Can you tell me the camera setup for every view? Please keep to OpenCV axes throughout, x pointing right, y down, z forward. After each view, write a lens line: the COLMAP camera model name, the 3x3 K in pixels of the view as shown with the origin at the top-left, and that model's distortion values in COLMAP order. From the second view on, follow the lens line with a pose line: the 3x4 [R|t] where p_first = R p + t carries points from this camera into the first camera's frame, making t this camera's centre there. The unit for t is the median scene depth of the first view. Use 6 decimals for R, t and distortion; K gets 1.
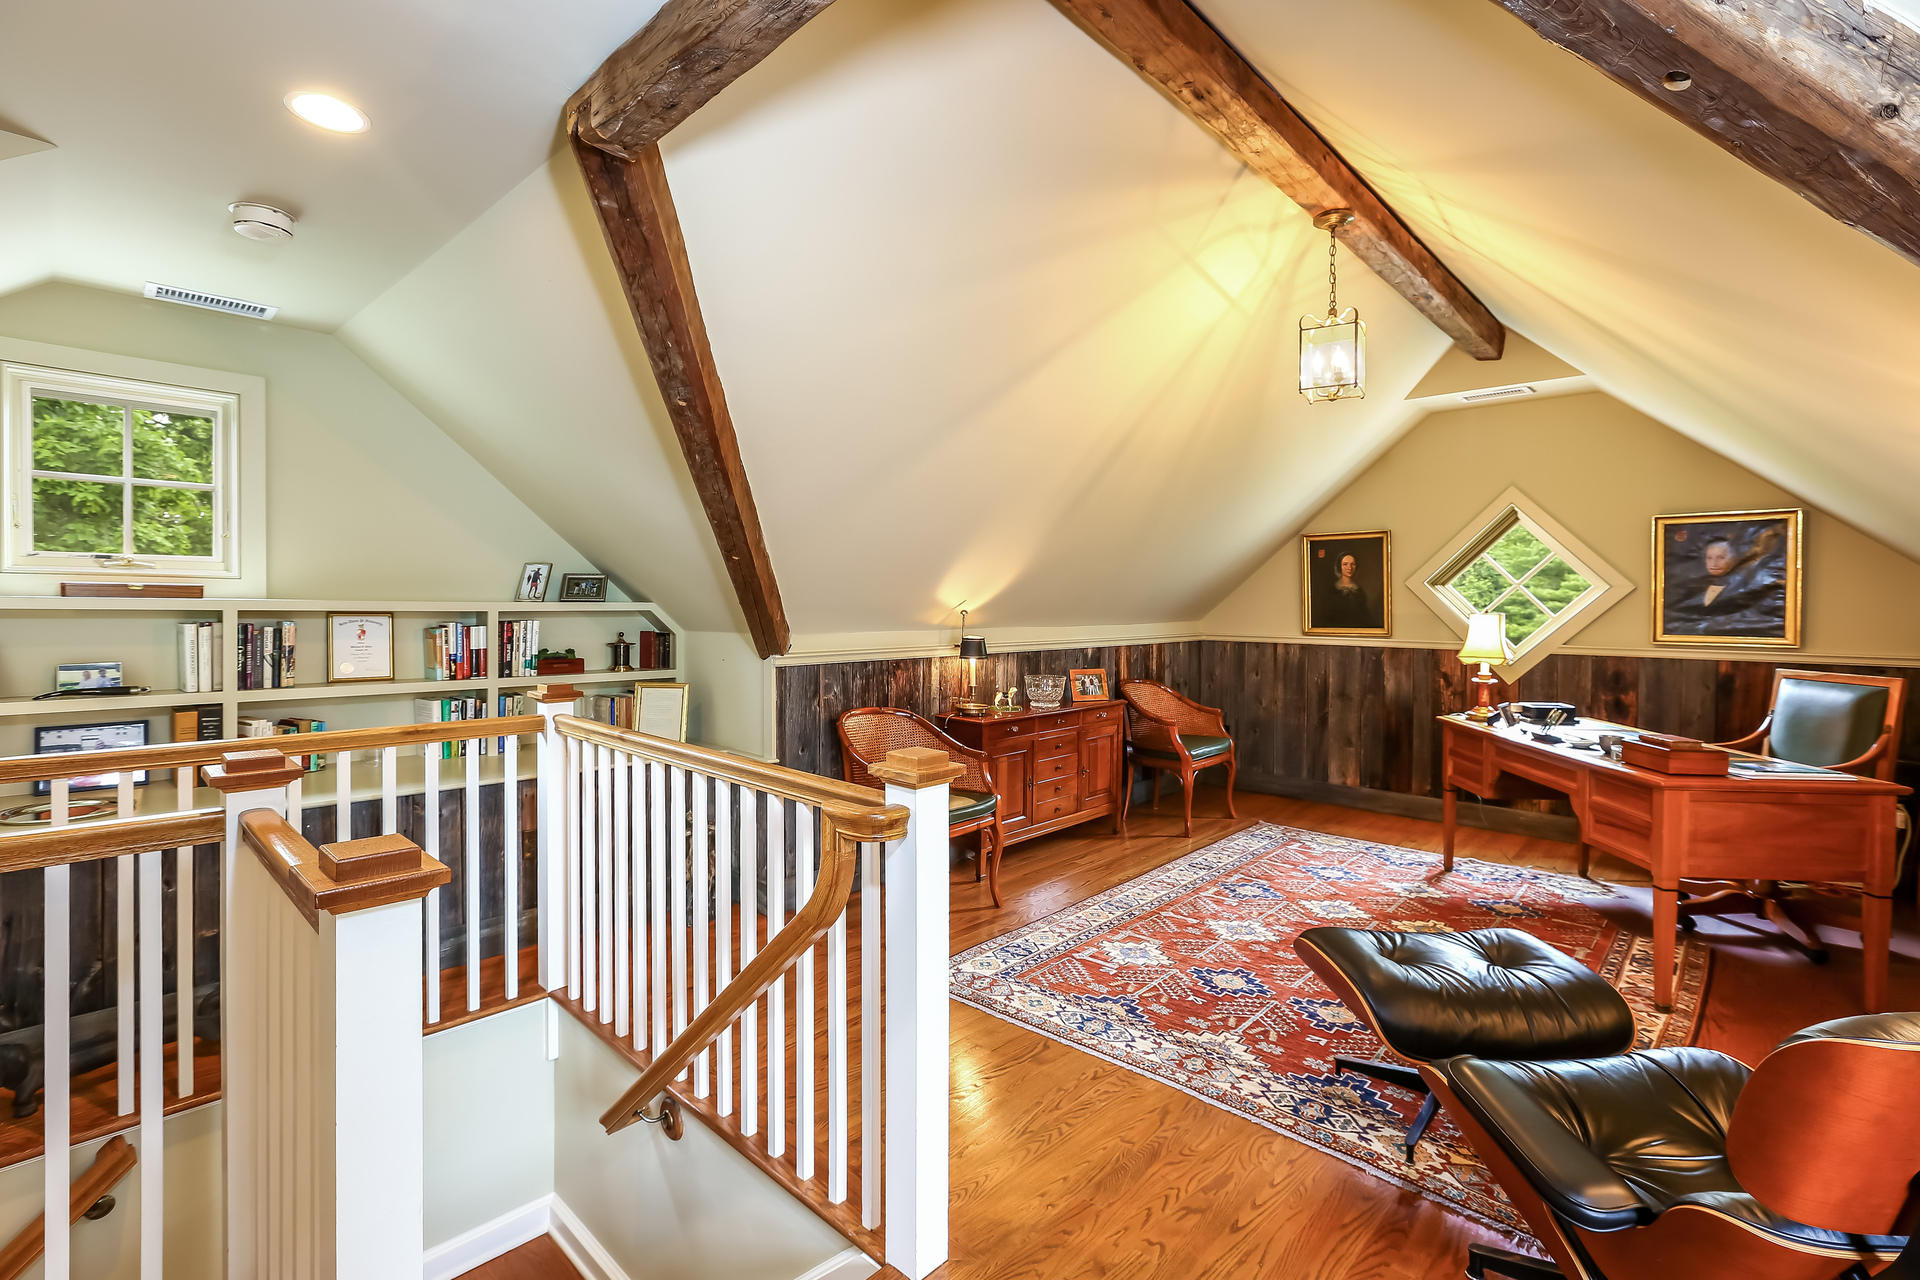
lens RADIAL K [[868.4, 0, 974.4], [0, 868.4, 603.9], [0, 0, 1]] dist [-0.022348, 0.000237]
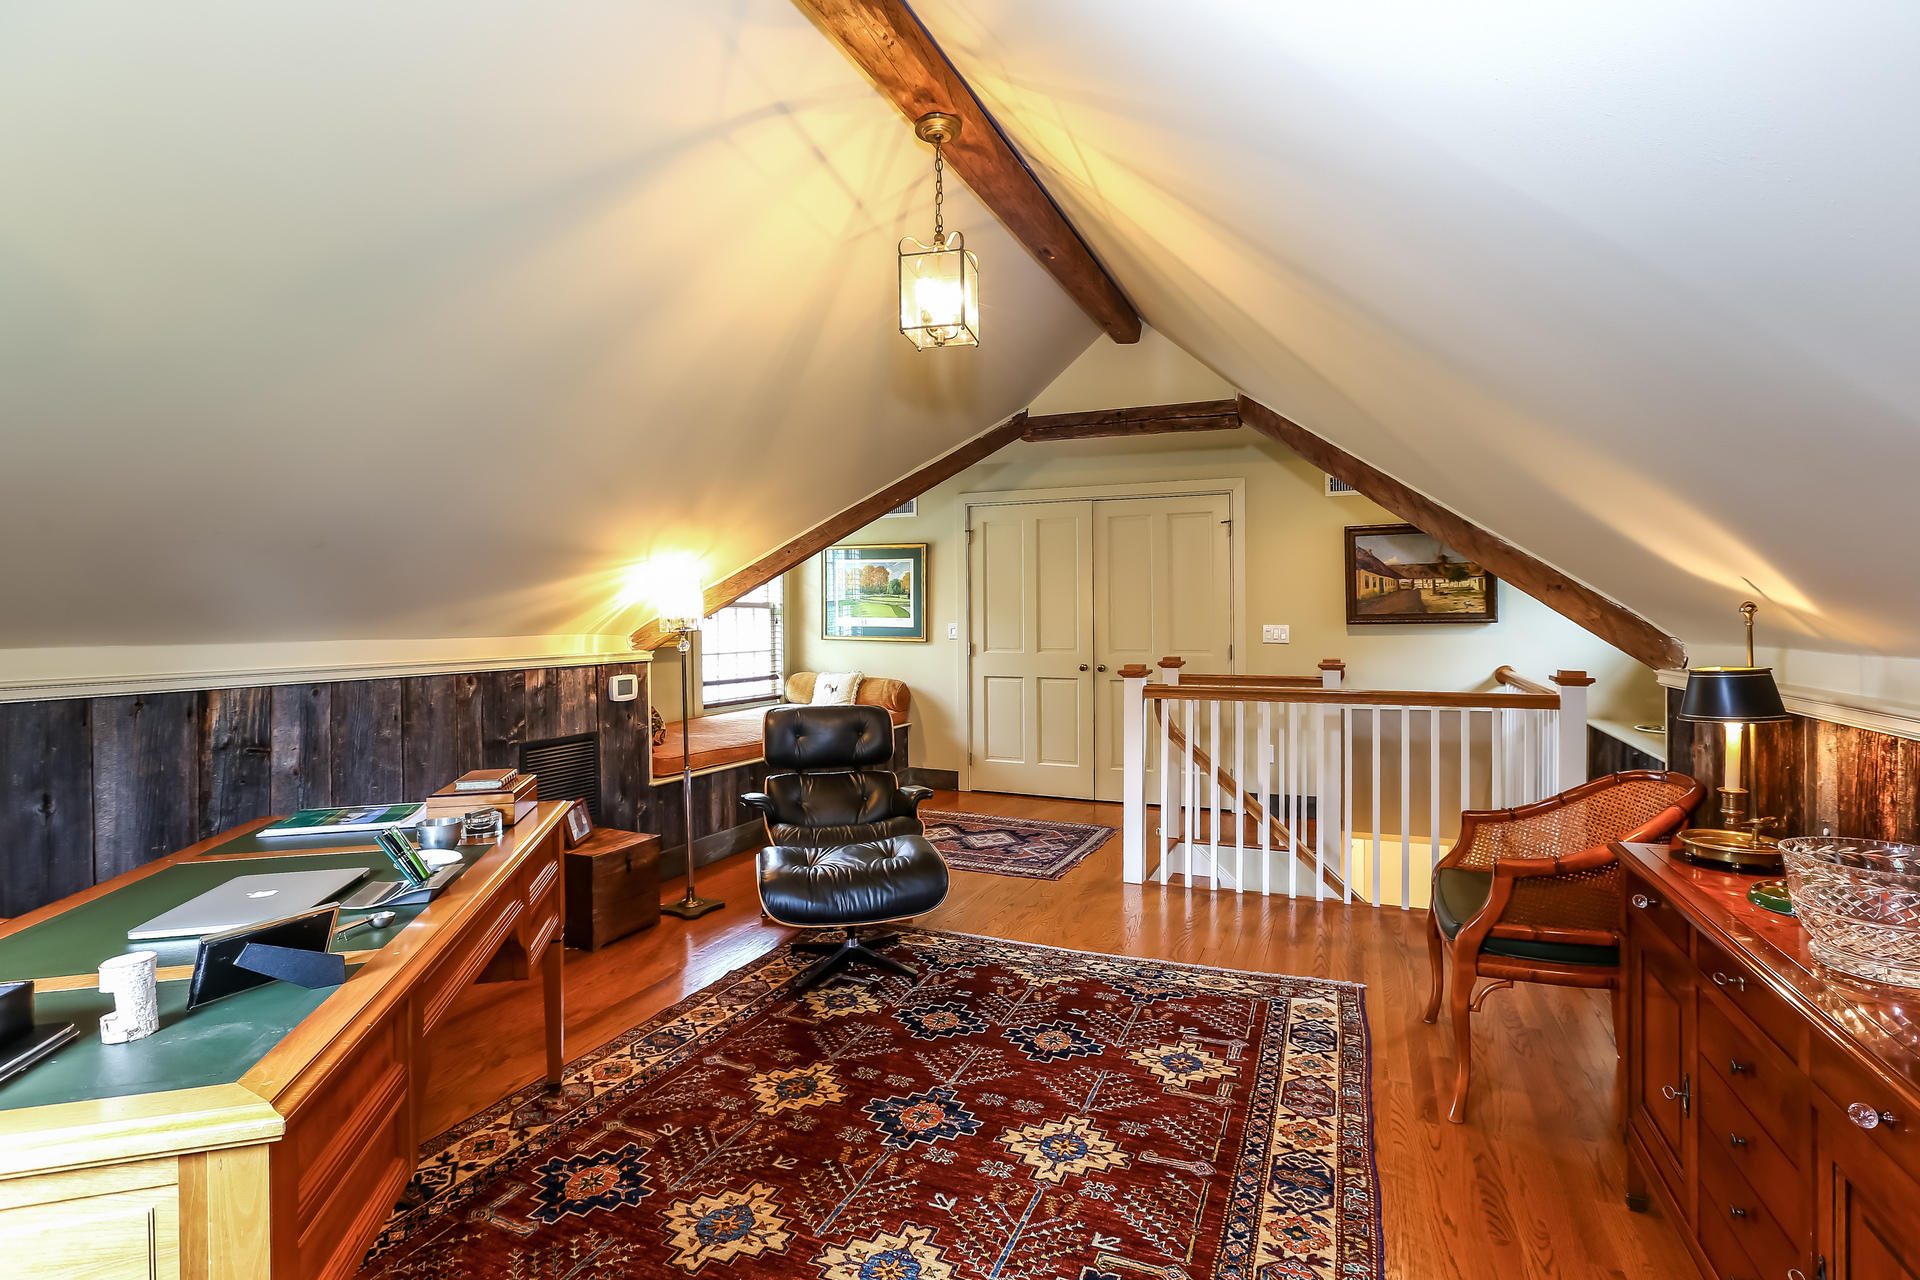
lens RADIAL K [[868.4, 0, 974.4], [0, 868.4, 603.9], [0, 0, 1]] dist [-0.022348, 0.000237]
pose [[-0.945099, -0.005754, -0.326734, 0.677315], [-0.001061, 0.999894, -0.014540, 0.020927], [0.326782, -0.013395, -0.945005, 1.861724]]
